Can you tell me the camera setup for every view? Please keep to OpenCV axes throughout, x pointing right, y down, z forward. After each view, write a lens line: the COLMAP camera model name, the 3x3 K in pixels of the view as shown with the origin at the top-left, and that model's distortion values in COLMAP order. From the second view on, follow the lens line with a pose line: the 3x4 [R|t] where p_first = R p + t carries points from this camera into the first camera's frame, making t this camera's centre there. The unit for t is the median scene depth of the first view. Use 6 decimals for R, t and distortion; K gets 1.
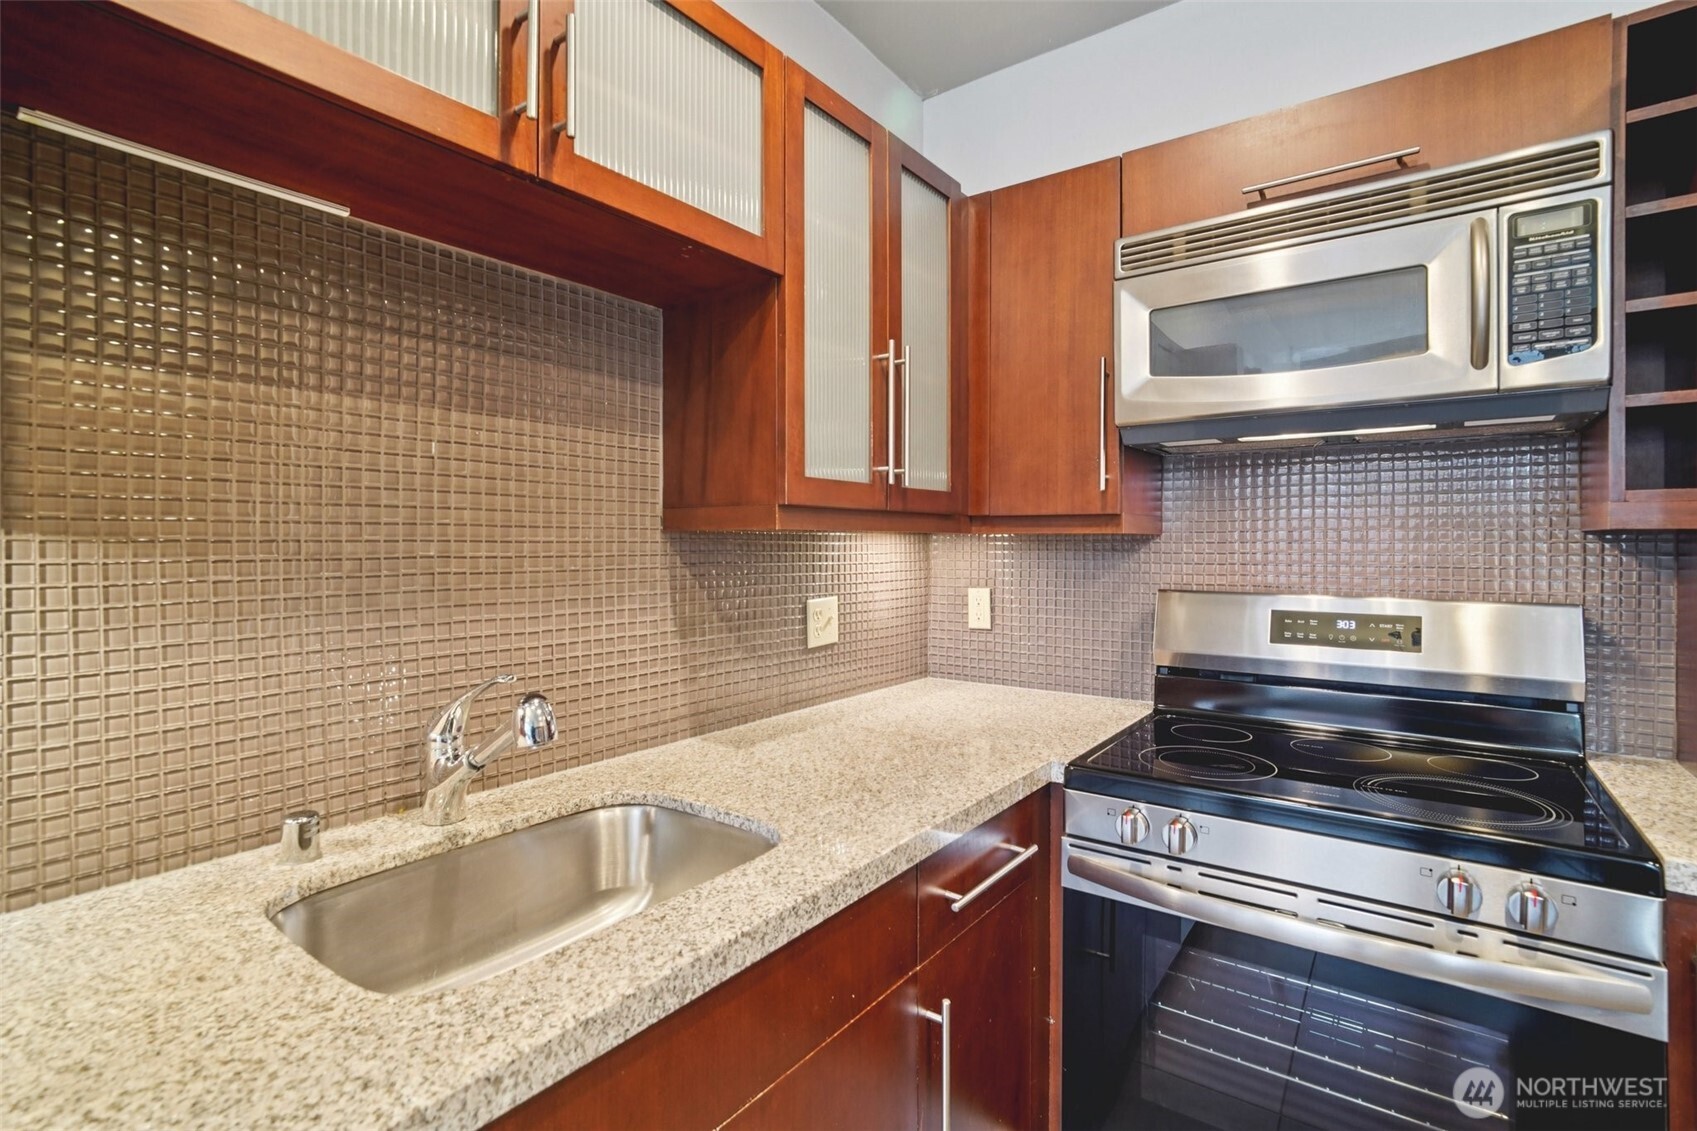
lens RADIAL K [[809.5, 0, 845.4], [0, 809.5, 536.5], [0, 0, 1]] dist [-0.004084, 0.000773]
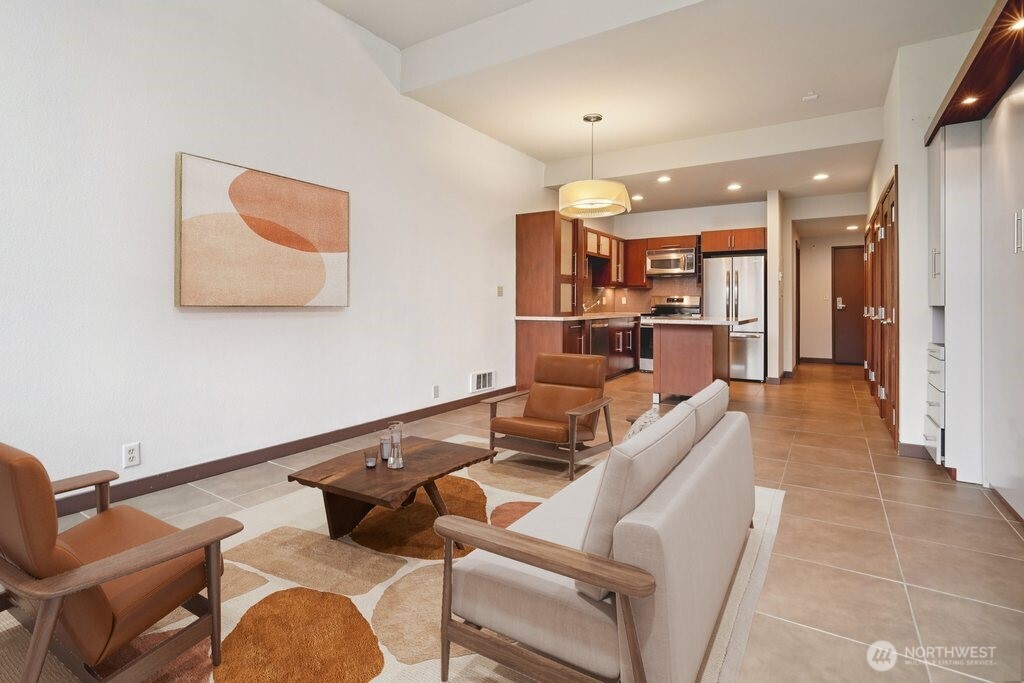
lens RADIAL K [[495.5, 0, 512.0], [0, 495.5, 309.4], [0, 0, 1]] dist [-0.000789, -0.000425]
pose [[0.997299, 0.001752, 0.073427, -2.166089], [-0.003015, 0.999849, 0.017093, 0.207853], [-0.073386, -0.017268, 0.997154, -6.083327]]
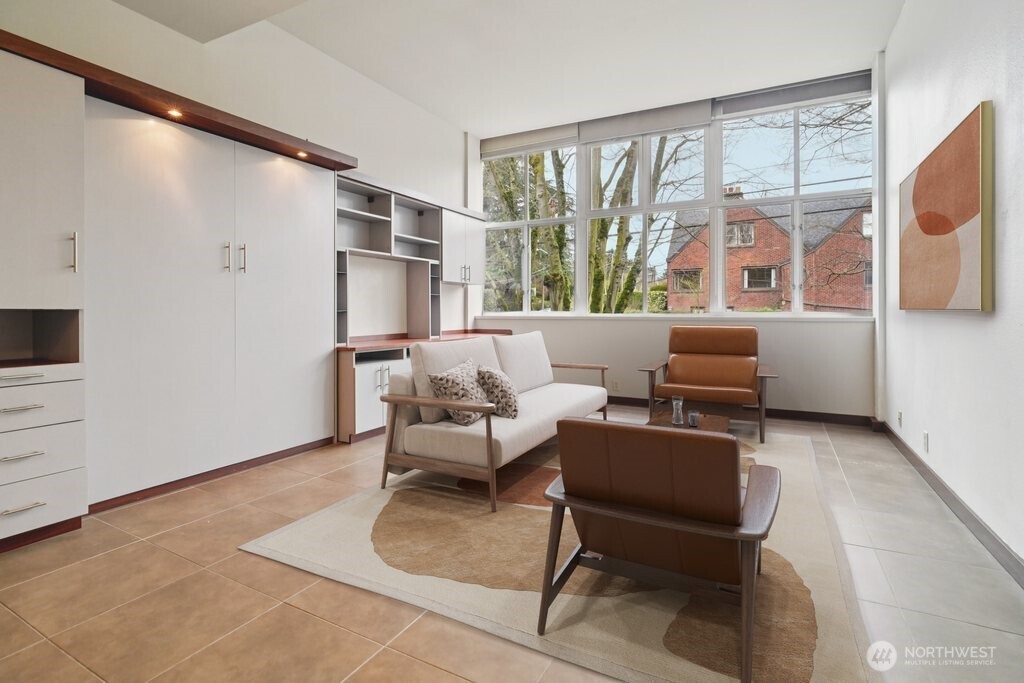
lens RADIAL K [[495.5, 0, 512.0], [0, 495.5, 309.4], [0, 0, 1]] dist [-0.000789, -0.000425]
pose [[-0.987837, -0.002206, -0.155475, -0.960434], [-0.000045, 0.999903, -0.013904, 0.251662], [0.155490, -0.013728, -0.987742, -0.654317]]
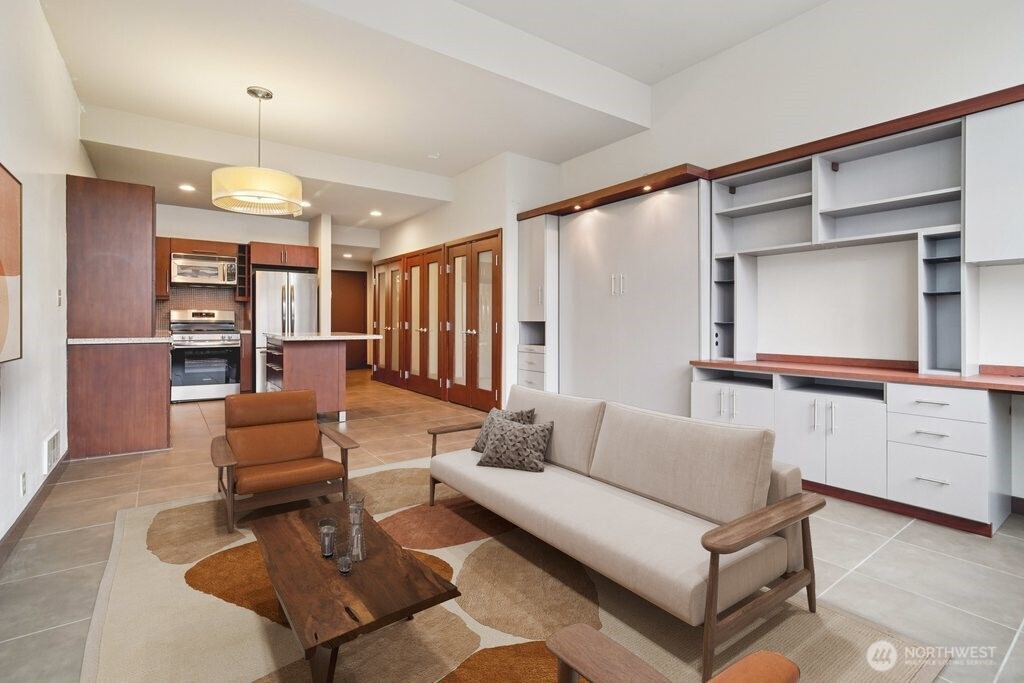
lens RADIAL K [[489.8, 0, 511.9], [0, 489.8, 333.0], [0, 0, 1]] dist [-0.006126, -0.000314]
pose [[0.295673, -0.022956, 0.955013, -4.176179], [-0.012268, 0.999538, 0.027825, 0.203552], [-0.955211, -0.019943, 0.295254, -4.411398]]
